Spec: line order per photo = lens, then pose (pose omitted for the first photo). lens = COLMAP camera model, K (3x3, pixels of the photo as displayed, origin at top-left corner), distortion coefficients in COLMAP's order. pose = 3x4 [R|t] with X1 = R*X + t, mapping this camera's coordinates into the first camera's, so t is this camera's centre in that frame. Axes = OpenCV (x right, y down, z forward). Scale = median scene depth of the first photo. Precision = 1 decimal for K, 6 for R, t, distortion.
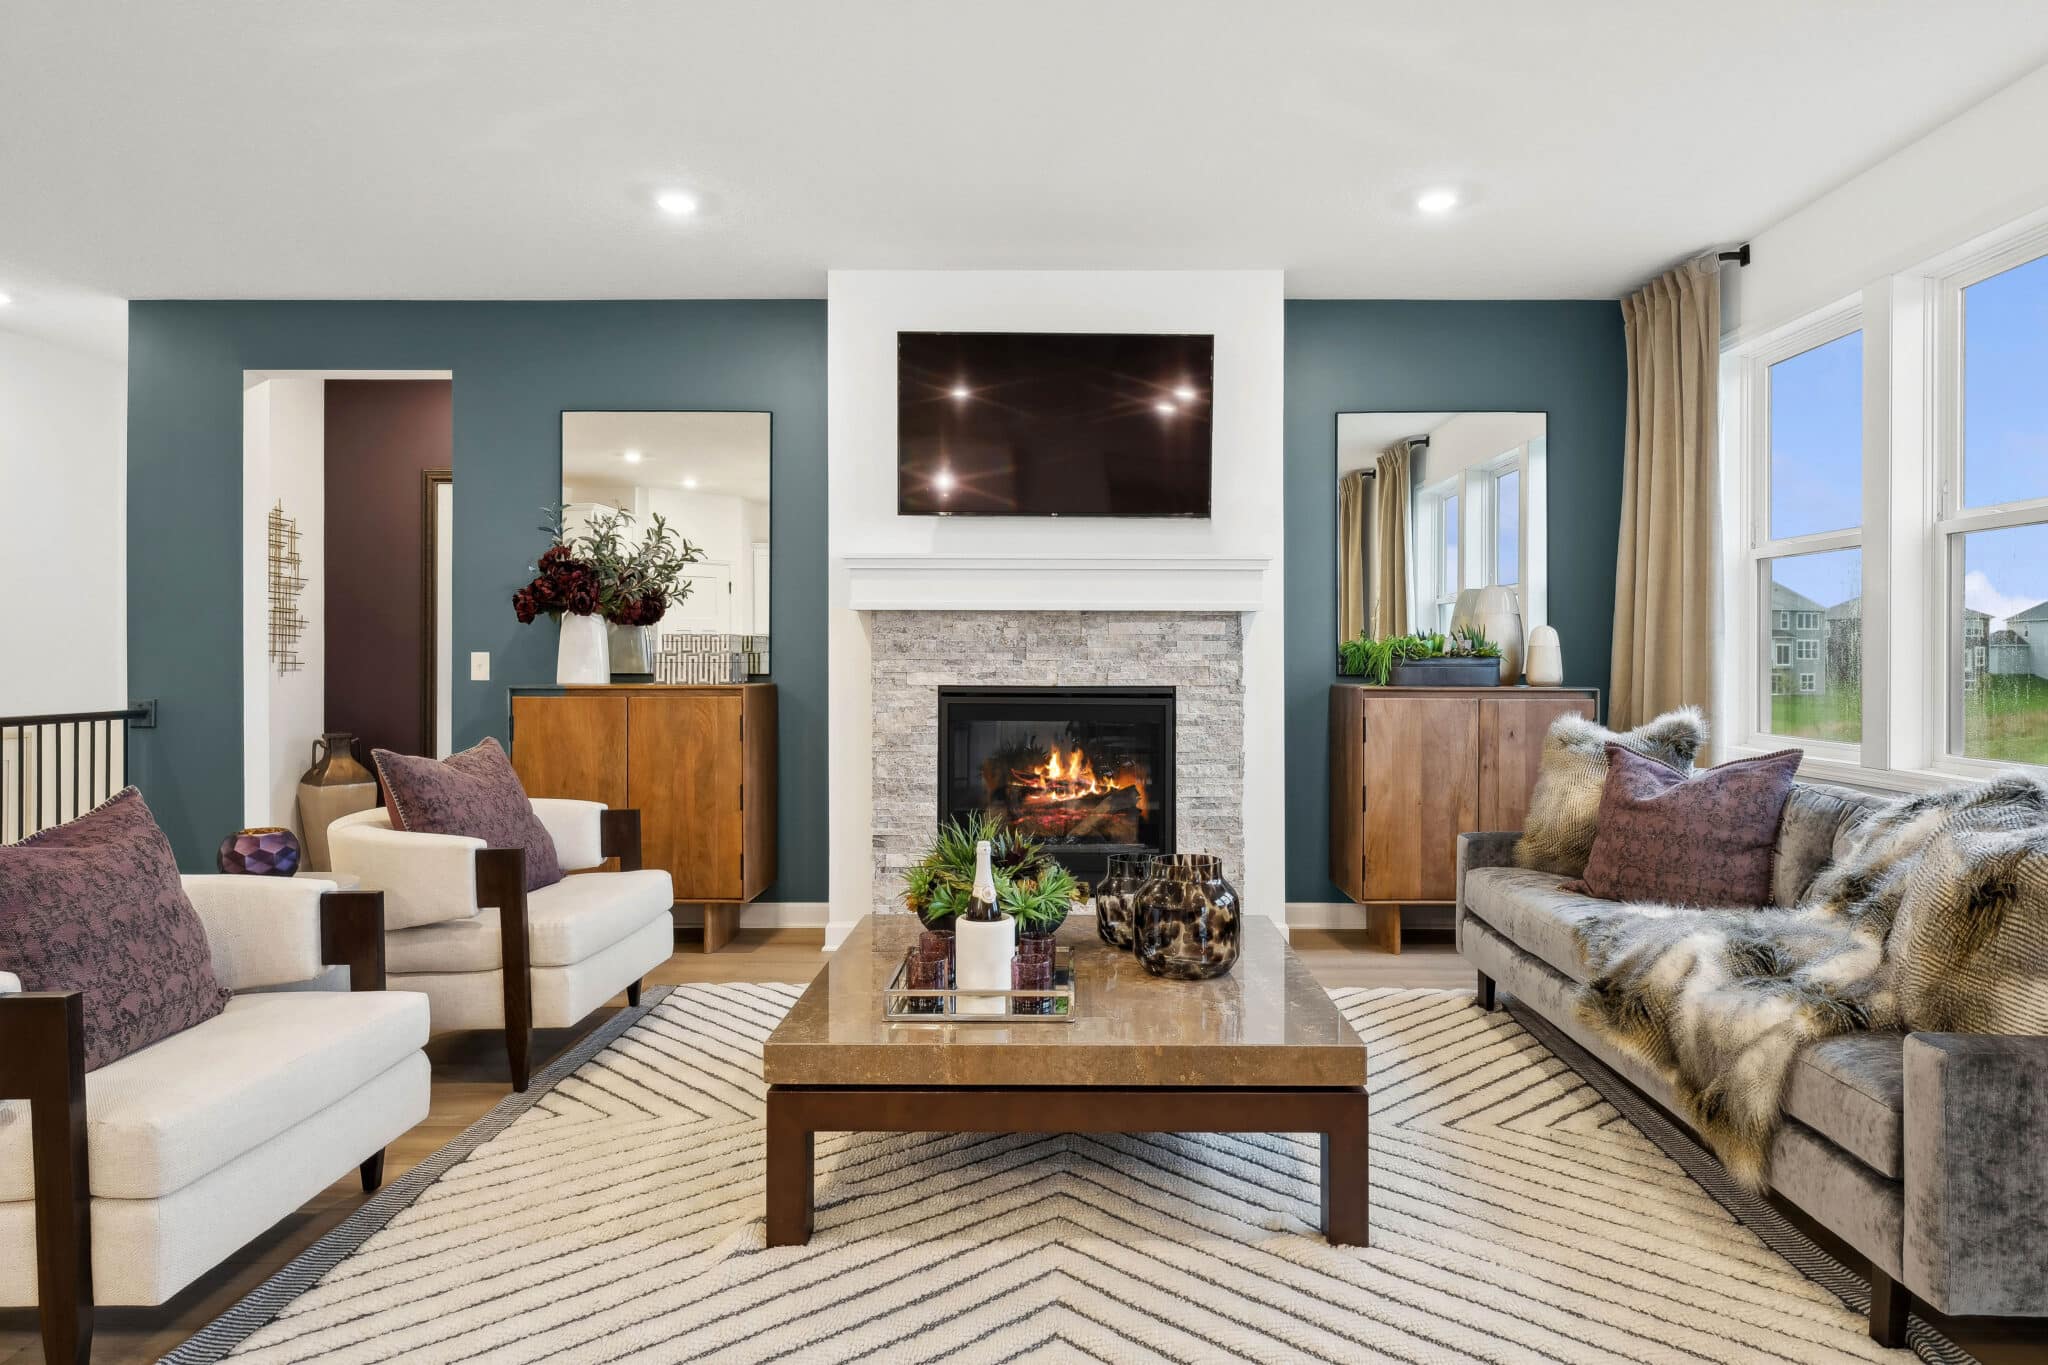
lens RADIAL K [[1123.6, 0, 1023.8], [0, 1123.6, 673.7], [0, 0, 1]] dist [0.017076, -0.001295]
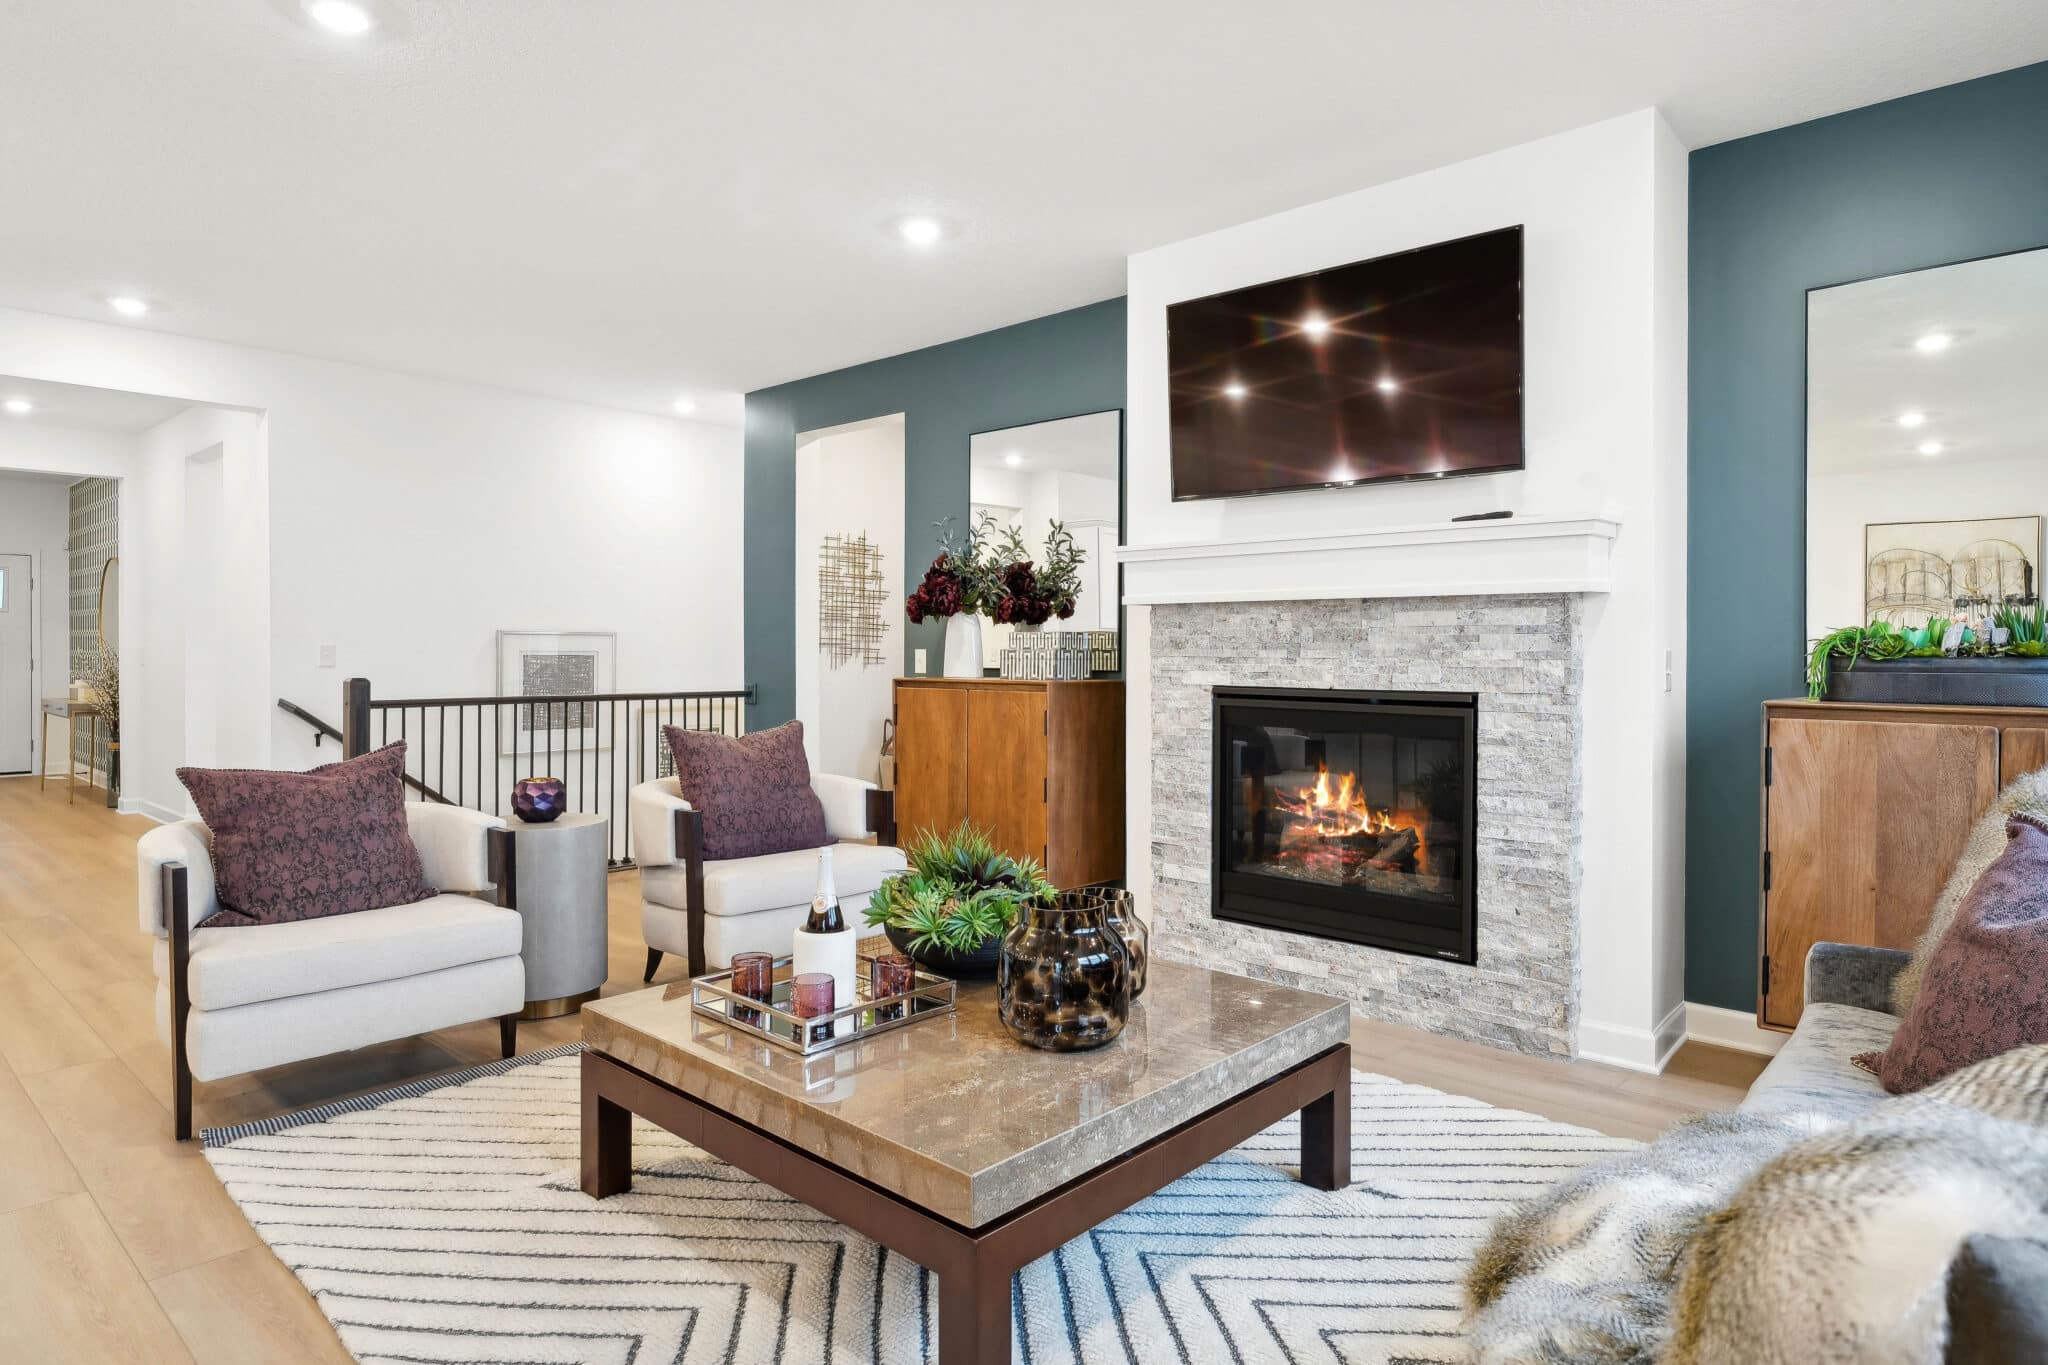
lens RADIAL K [[1098.3, 0, 1023.8], [0, 1098.3, 669.2], [0, 0, 1]] dist [0.007035, 0.000066]
pose [[0.764189, 0.011934, -0.644882, 0.382815], [-0.012631, 0.999914, 0.003536, -0.003812], [0.644868, 0.005444, 0.764274, 0.222602]]
